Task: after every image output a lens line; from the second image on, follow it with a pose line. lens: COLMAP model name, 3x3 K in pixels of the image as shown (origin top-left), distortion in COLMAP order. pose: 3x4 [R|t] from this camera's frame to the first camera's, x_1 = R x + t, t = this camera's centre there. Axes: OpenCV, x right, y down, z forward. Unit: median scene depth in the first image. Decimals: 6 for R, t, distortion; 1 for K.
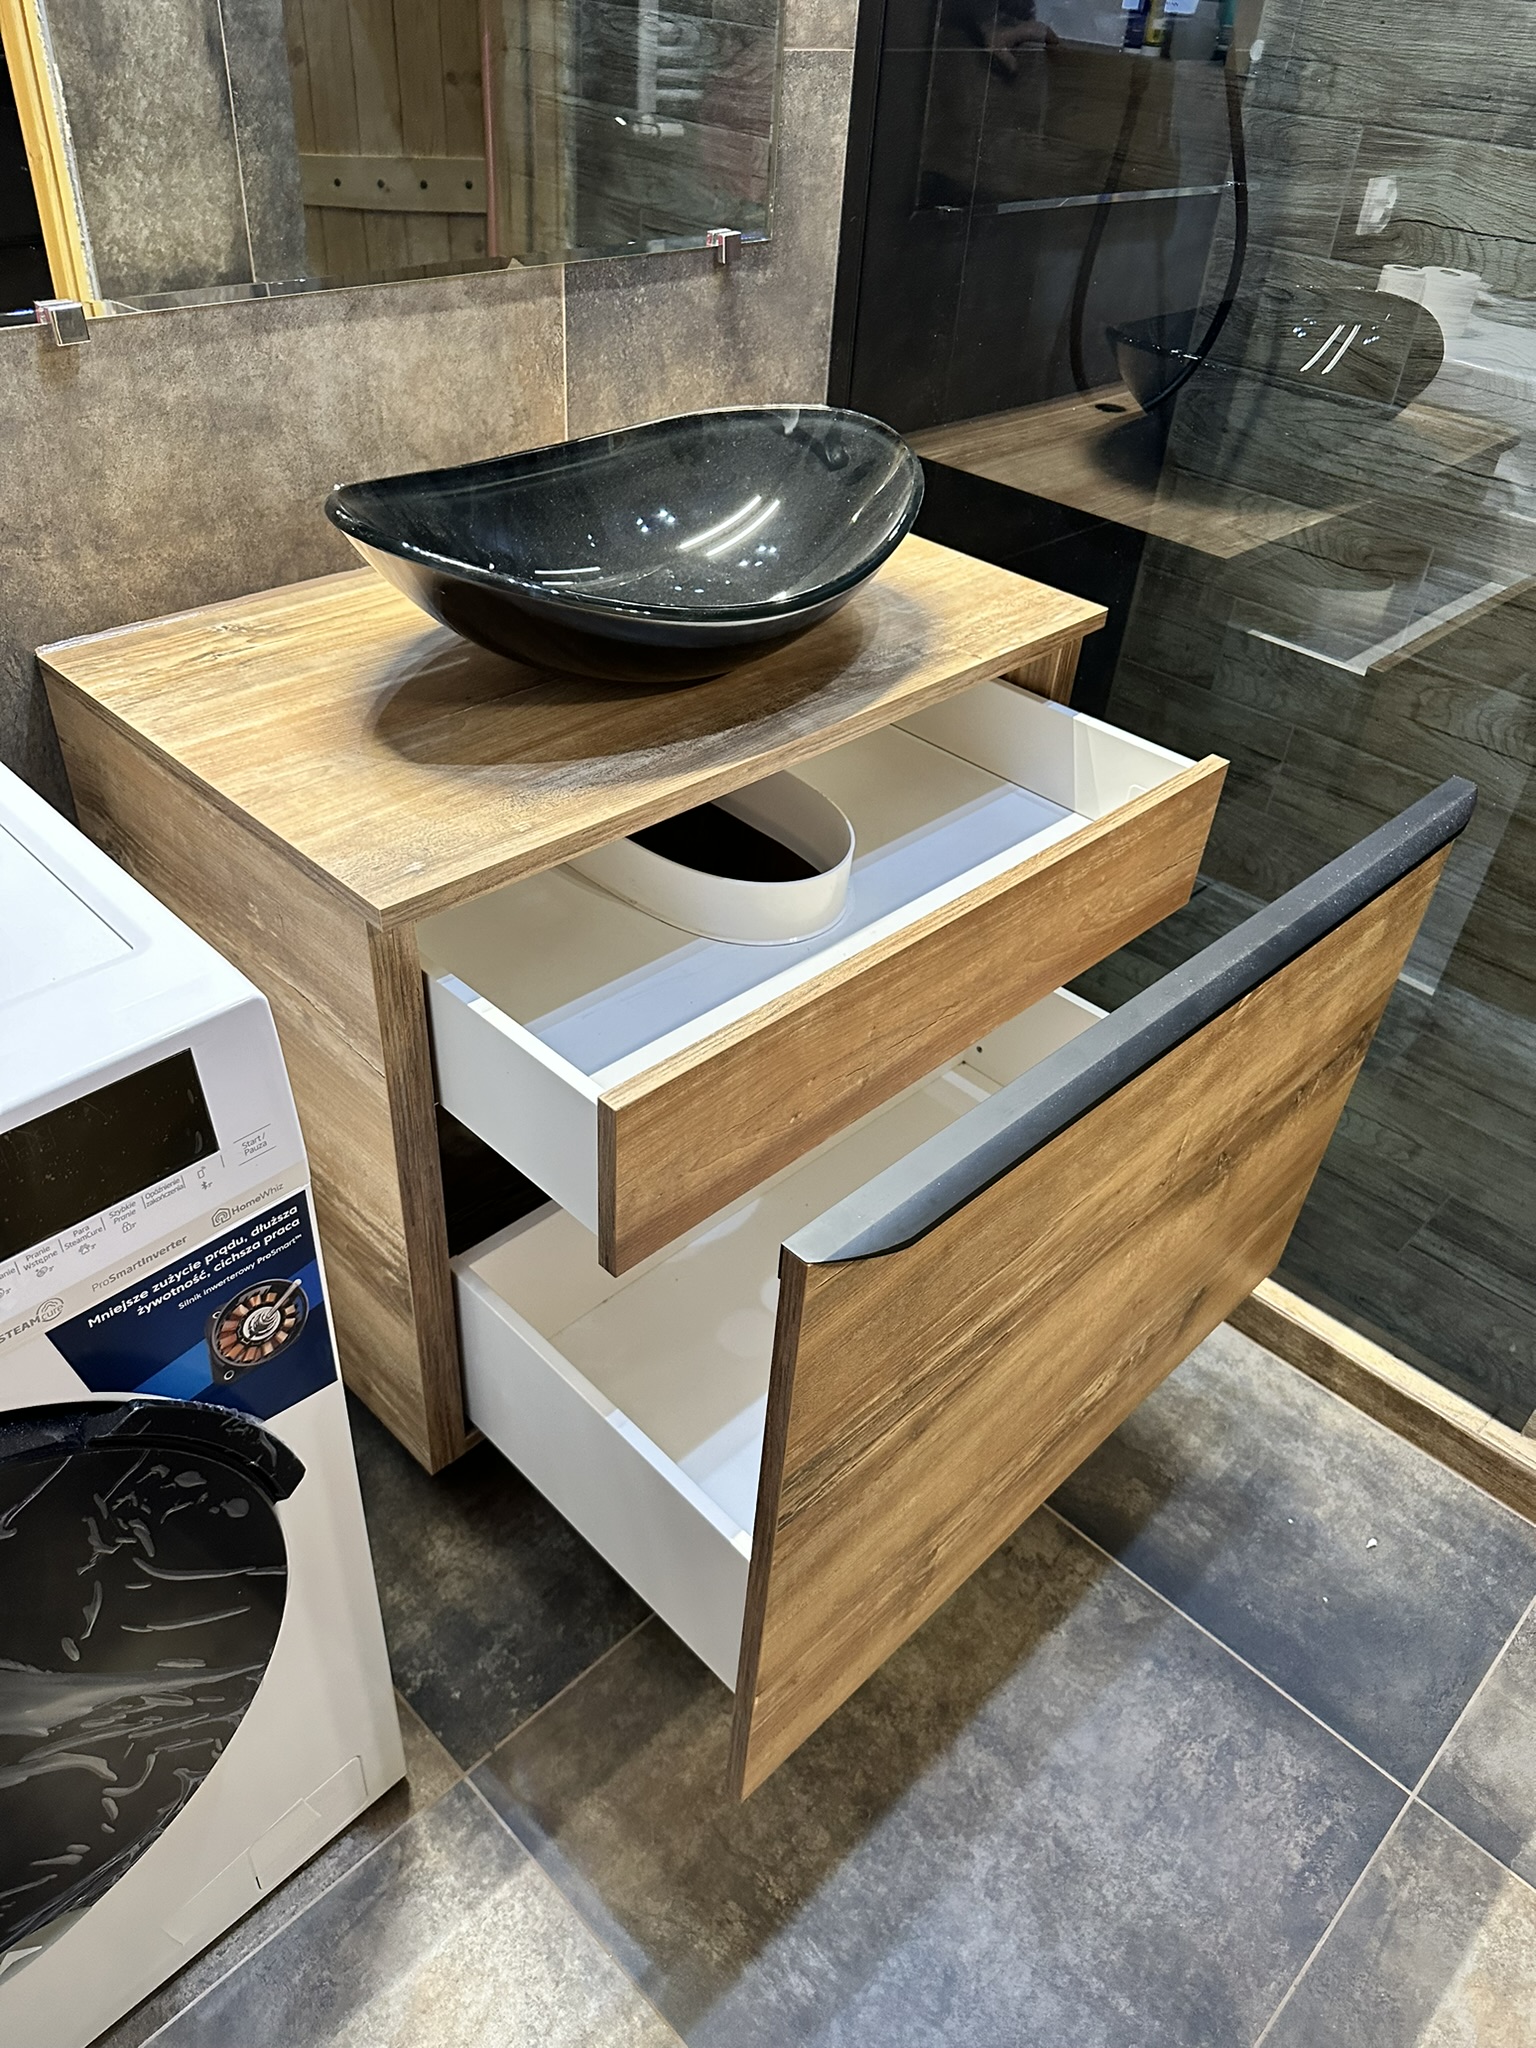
lens RADIAL K [[1439.8, 0, 763.8], [0, 1439.8, 1014.0], [0, 0, 1]] dist [-0.004897, -0.003121]
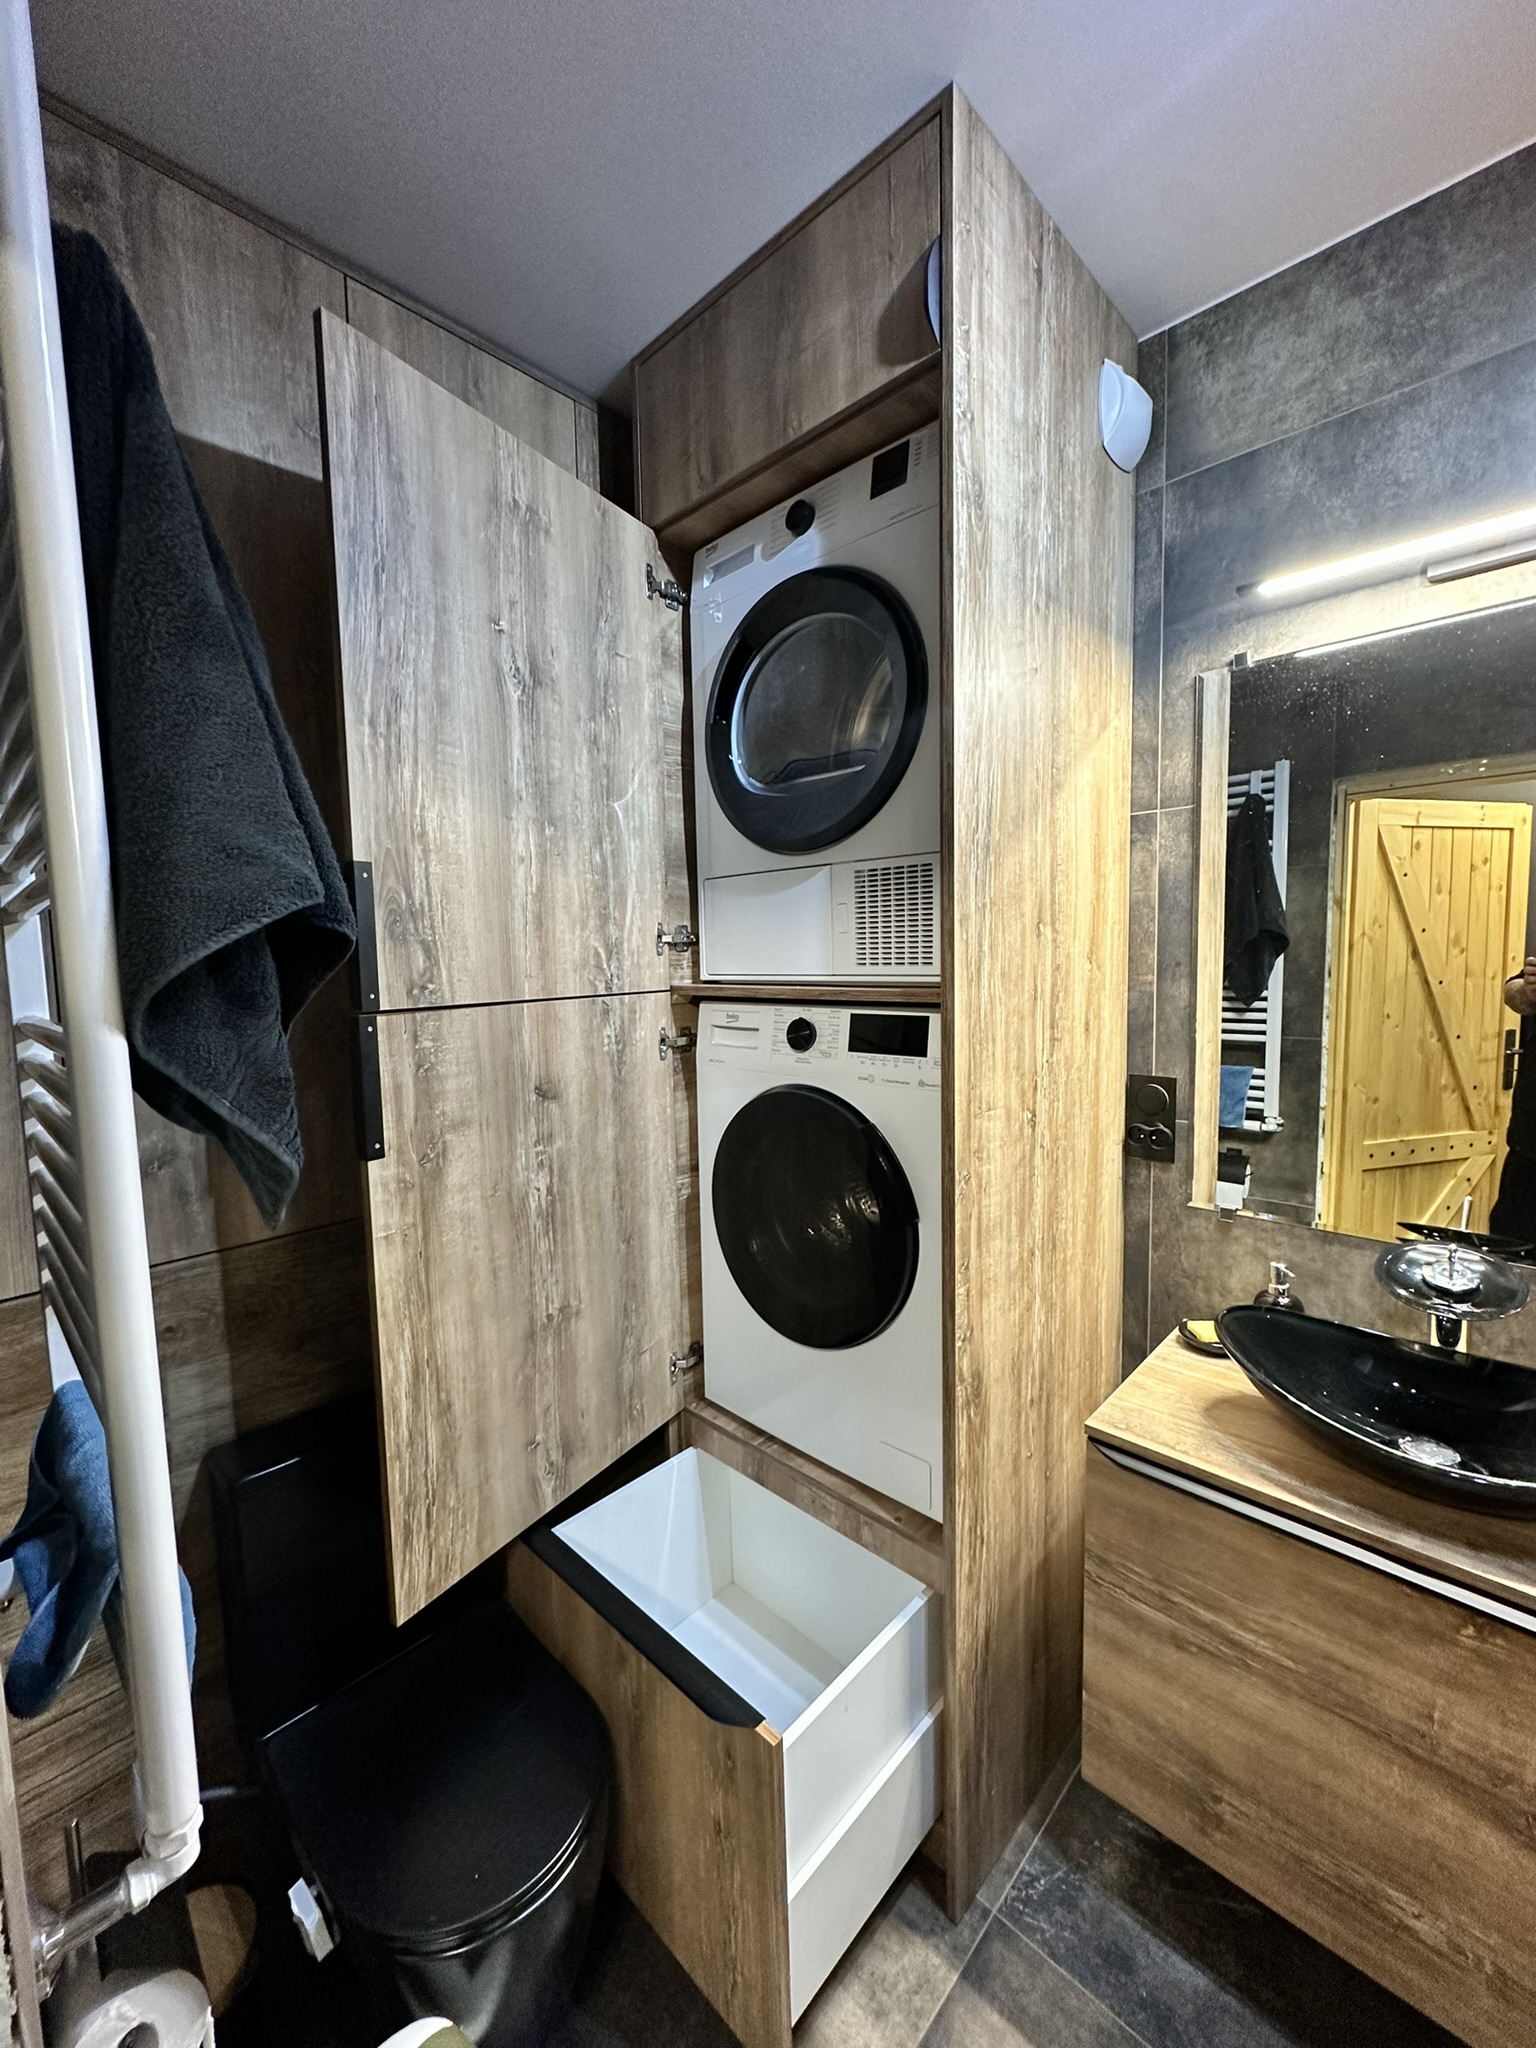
lens RADIAL K [[813.7, 0, 765.3], [0, 813.7, 1023.4], [0, 0, 1]] dist [-0.004688, 0.000534]
pose [[0.011106, 0.015511, -0.999818, 0.860830], [-0.593674, 0.804684, 0.005889, -0.233096], [0.804629, 0.593501, 0.018145, 0.075459]]
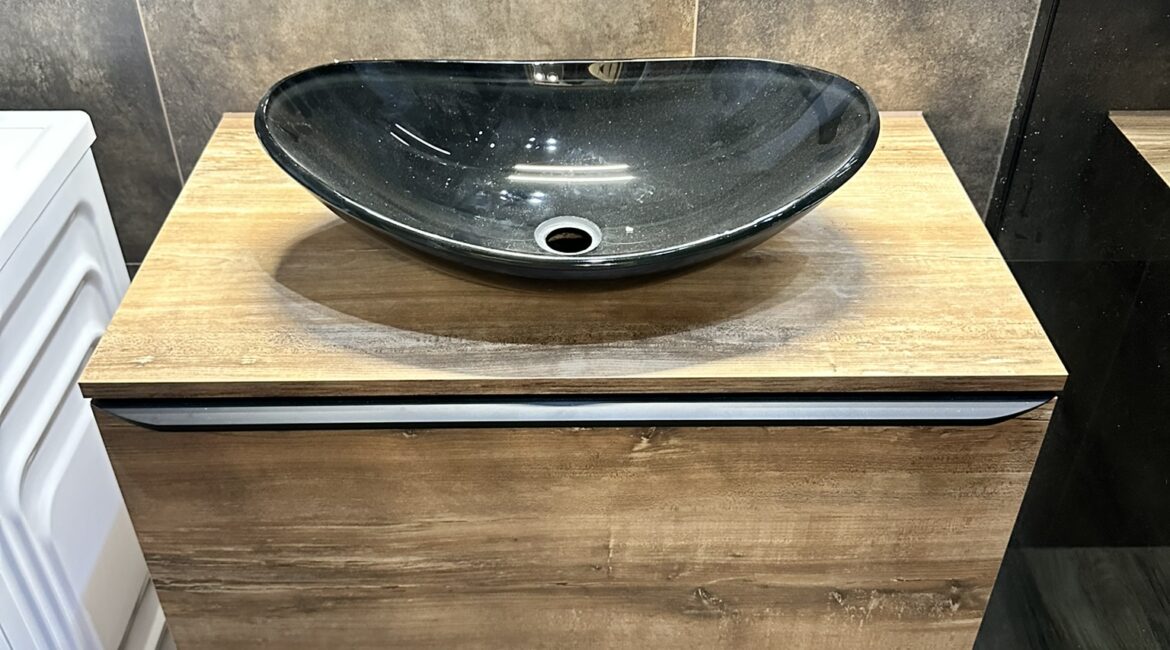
lens RADIAL K [[1117.5, 0, 590.6], [0, 1117.5, 329.3], [0, 0, 1]] dist [0.085337, -0.015700]
pose [[0.712784, 0.368176, -0.596981, 0.500558], [-0.393838, 0.914392, 0.093698, -0.295676], [0.580372, 0.168328, 0.796765, 0.327051]]
